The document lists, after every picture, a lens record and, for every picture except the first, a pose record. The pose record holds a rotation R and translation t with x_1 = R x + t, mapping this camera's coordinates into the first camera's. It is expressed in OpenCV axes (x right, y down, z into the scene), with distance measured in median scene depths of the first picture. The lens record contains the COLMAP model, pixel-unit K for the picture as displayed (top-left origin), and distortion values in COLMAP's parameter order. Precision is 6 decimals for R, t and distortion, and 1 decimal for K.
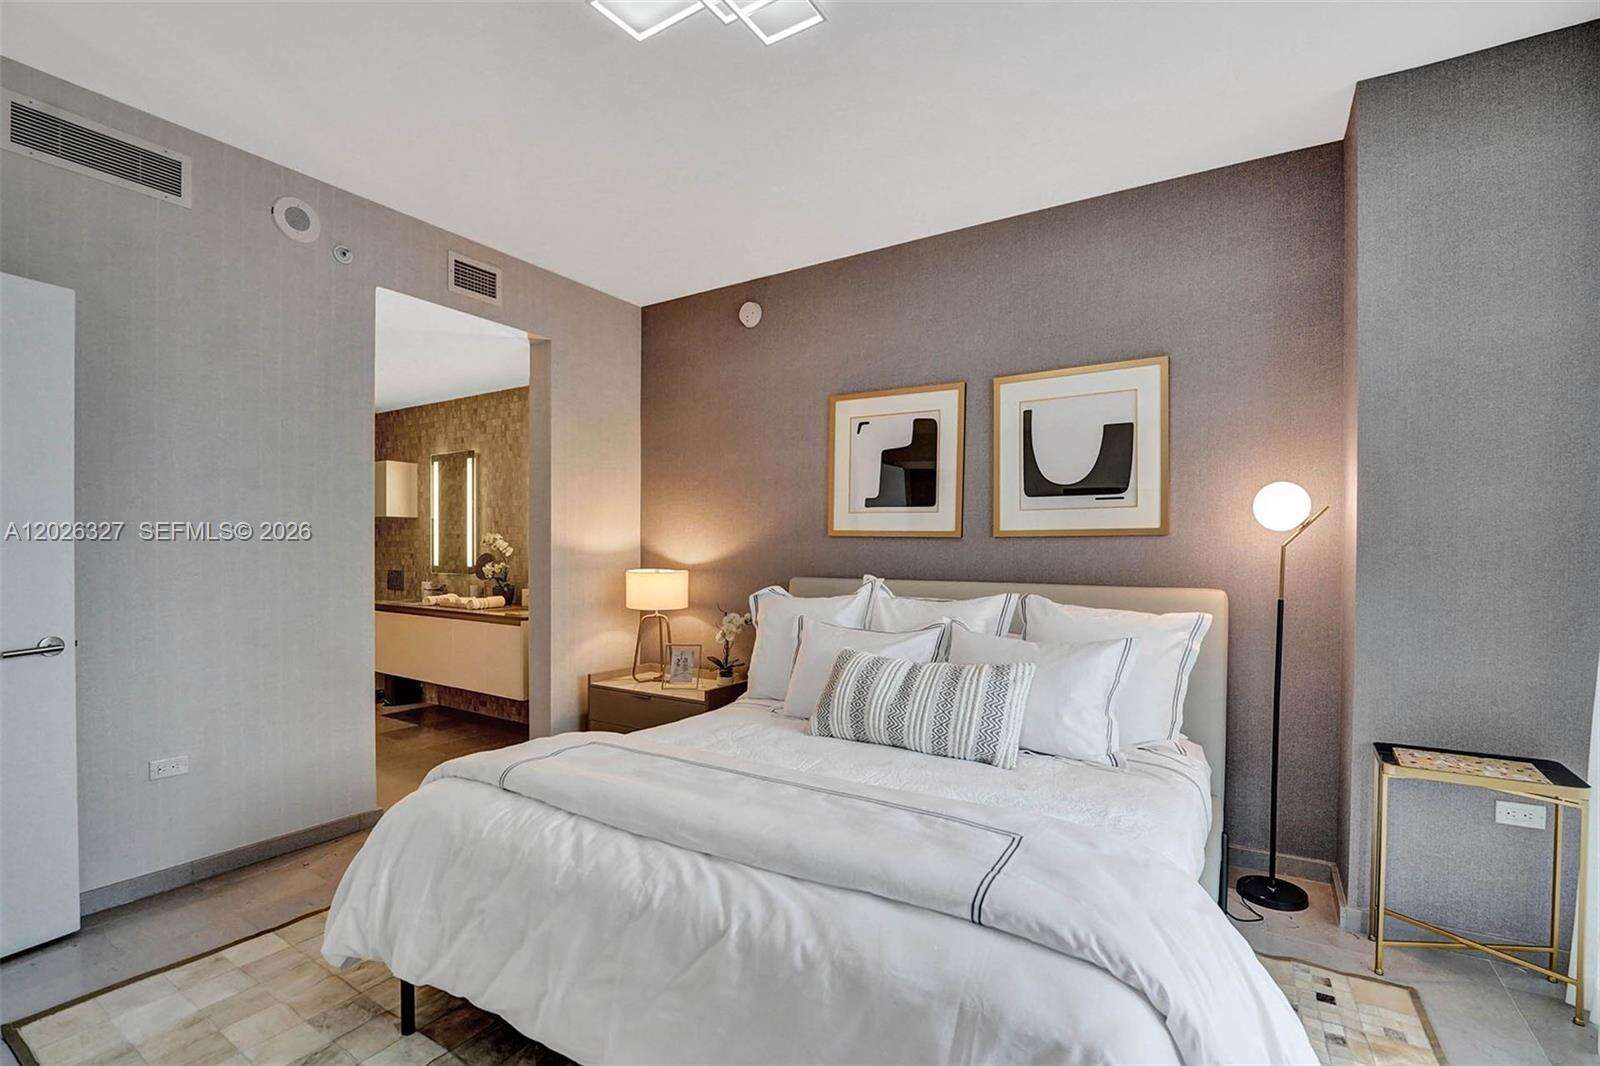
lens RADIAL K [[702.6, 0, 809.9], [0, 702.6, 562.5], [0, 0, 1]] dist [-0.026032, 0.000120]
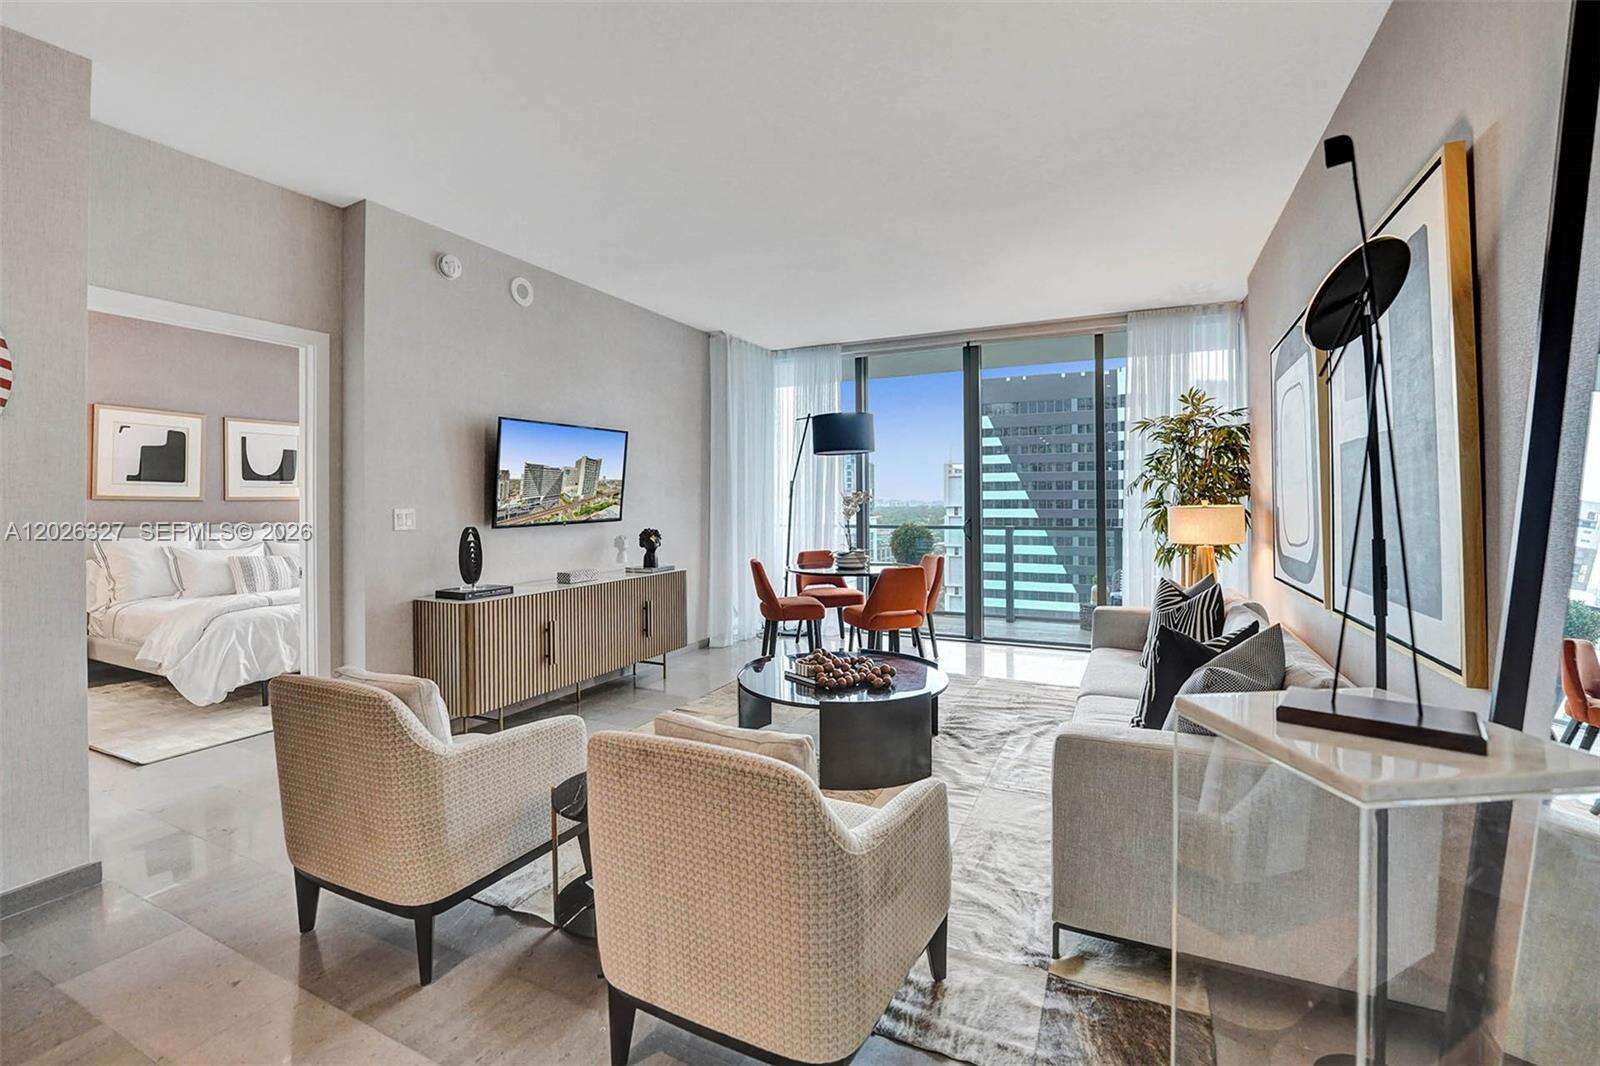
lens RADIAL K [[690.4, 0, 809.6], [0, 690.4, 491.1], [0, 0, 1]] dist [-0.029831, 0.000158]
pose [[-0.121690, 0.013463, 0.992477, -1.679145], [0.023815, 0.999660, -0.010640, -0.004600], [-0.992282, 0.022341, -0.121970, -0.331773]]
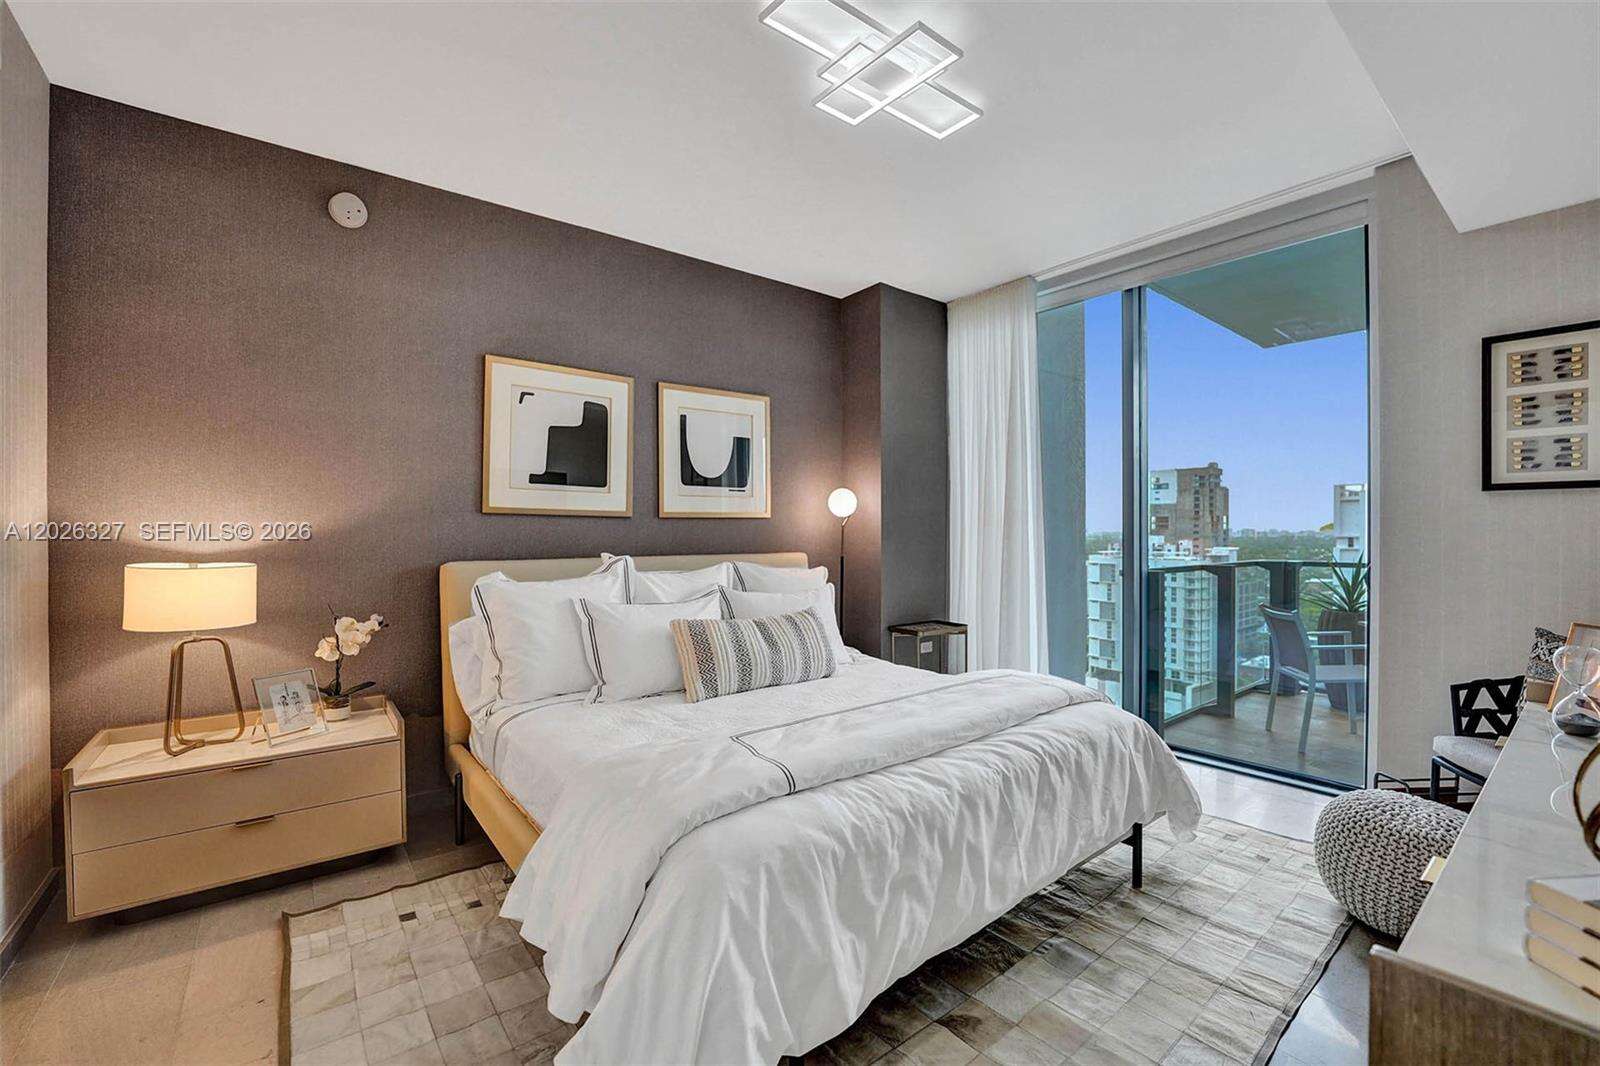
lens RADIAL K [[668.4, 0, 804.3], [0, 668.4, 534.7], [0, 0, 1]] dist [-0.034716, 0.004614]
pose [[0.341649, -0.007361, 0.939799, -0.678394], [0.021349, 0.999772, 0.000070, -0.002598], [-0.939585, 0.020040, 0.341728, 0.380025]]
